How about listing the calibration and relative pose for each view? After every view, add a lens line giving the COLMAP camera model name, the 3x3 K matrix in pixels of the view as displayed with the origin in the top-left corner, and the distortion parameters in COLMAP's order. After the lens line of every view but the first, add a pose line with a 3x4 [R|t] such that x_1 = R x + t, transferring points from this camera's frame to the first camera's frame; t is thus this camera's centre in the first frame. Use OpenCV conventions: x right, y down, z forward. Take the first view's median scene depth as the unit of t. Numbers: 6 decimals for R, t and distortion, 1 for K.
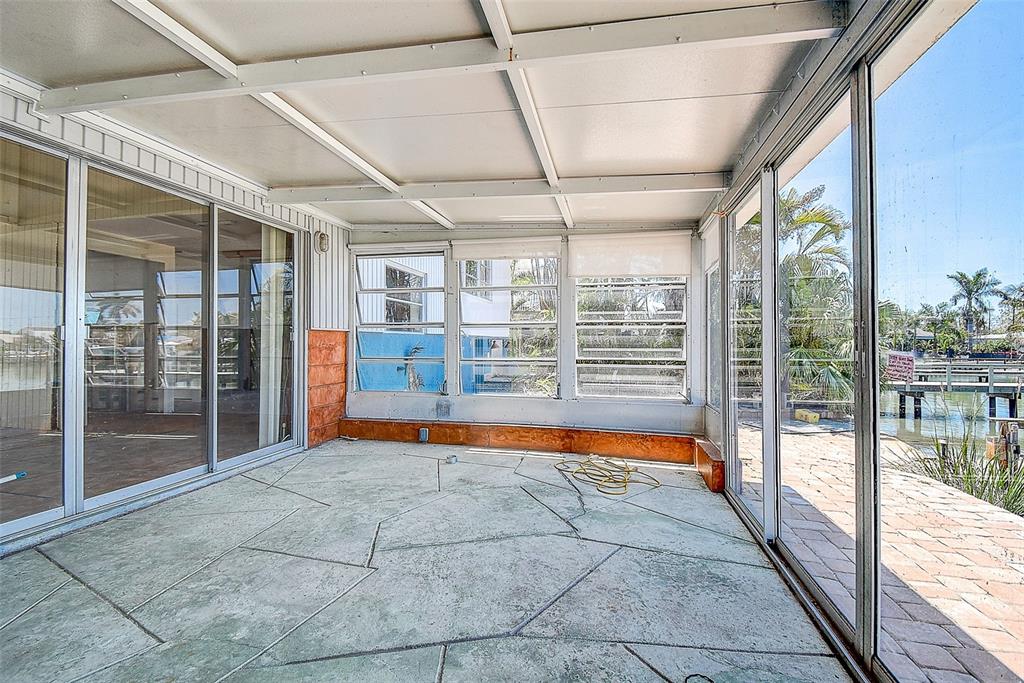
lens RADIAL K [[477.8, 0, 514.1], [0, 477.8, 341.1], [0, 0, 1]] dist [-0.000162, -0.003709]
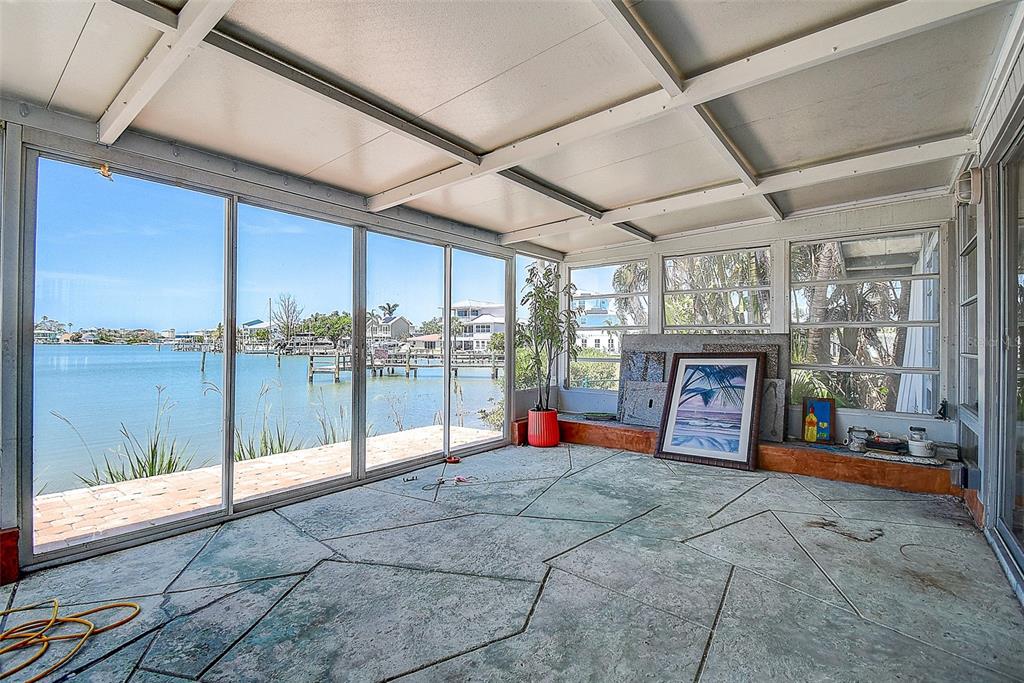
lens RADIAL K [[477.8, 0, 511.0], [0, 477.8, 341.5], [0, 0, 1]] dist [-0.000162, -0.003709]
pose [[-0.900958, -0.008742, 0.433819, -0.655973], [-0.013388, 0.999881, -0.007656, -0.005819], [-0.433700, -0.012706, -0.900968, 1.928303]]
